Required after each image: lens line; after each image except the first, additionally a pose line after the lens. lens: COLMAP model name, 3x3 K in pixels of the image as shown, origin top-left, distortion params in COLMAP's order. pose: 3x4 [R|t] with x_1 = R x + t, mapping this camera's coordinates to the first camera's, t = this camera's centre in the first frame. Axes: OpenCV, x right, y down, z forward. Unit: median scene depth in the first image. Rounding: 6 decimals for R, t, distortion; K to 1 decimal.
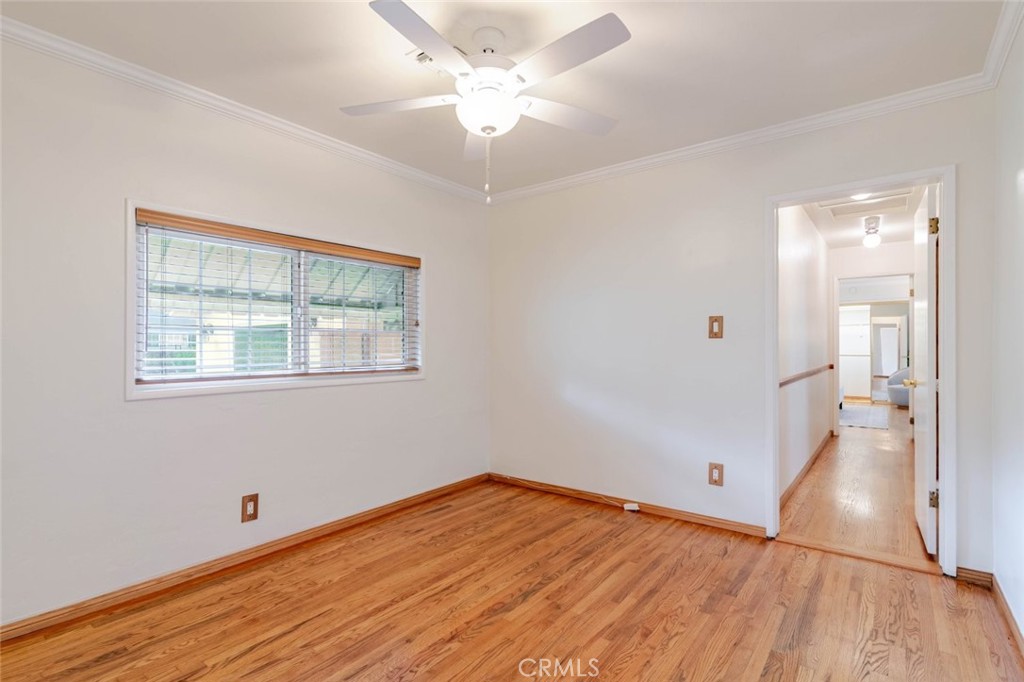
lens RADIAL K [[493.5, 0, 505.2], [0, 493.5, 347.6], [0, 0, 1]] dist [0.004298, -0.000532]
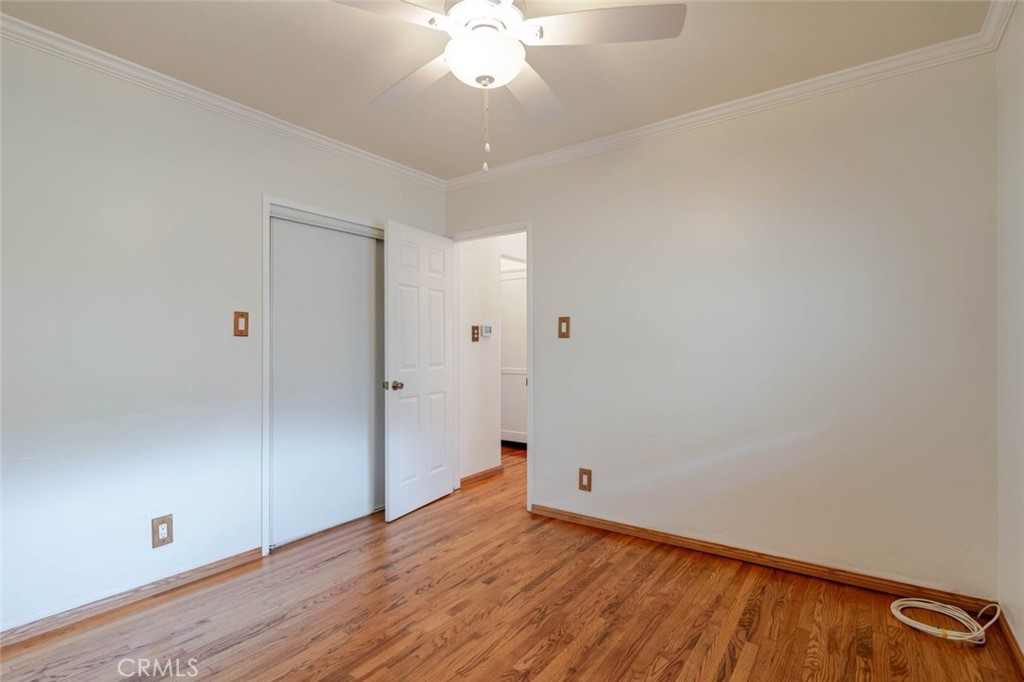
lens RADIAL K [[492.4, 0, 507.7], [0, 492.4, 339.2], [0, 0, 1]] dist [0.006877, -0.000273]
pose [[-0.999369, 0.013070, -0.033037, -0.047082], [0.013527, 0.999815, -0.013664, -0.001209], [0.032852, -0.014102, -0.999361, 1.663274]]
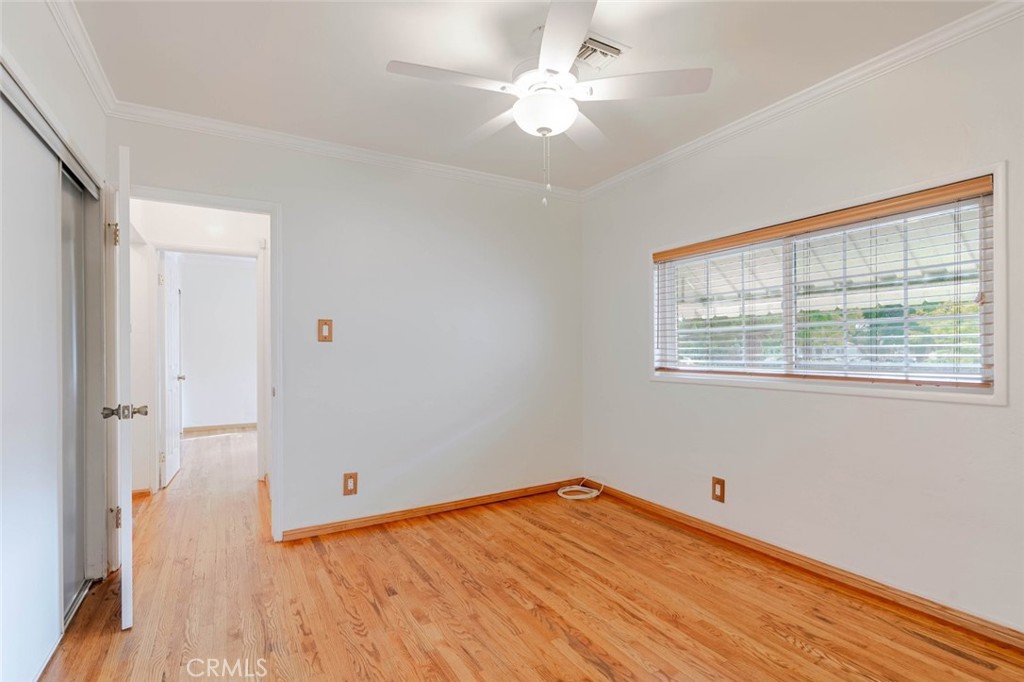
lens RADIAL K [[493.5, 0, 505.3], [0, 493.5, 346.4], [0, 0, 1]] dist [0.004298, -0.000532]
pose [[-0.379061, 0.004493, -0.925361, 0.845231], [0.009893, 0.999951, 0.000803, -0.005373], [0.925319, -0.008850, -0.379086, 1.194119]]
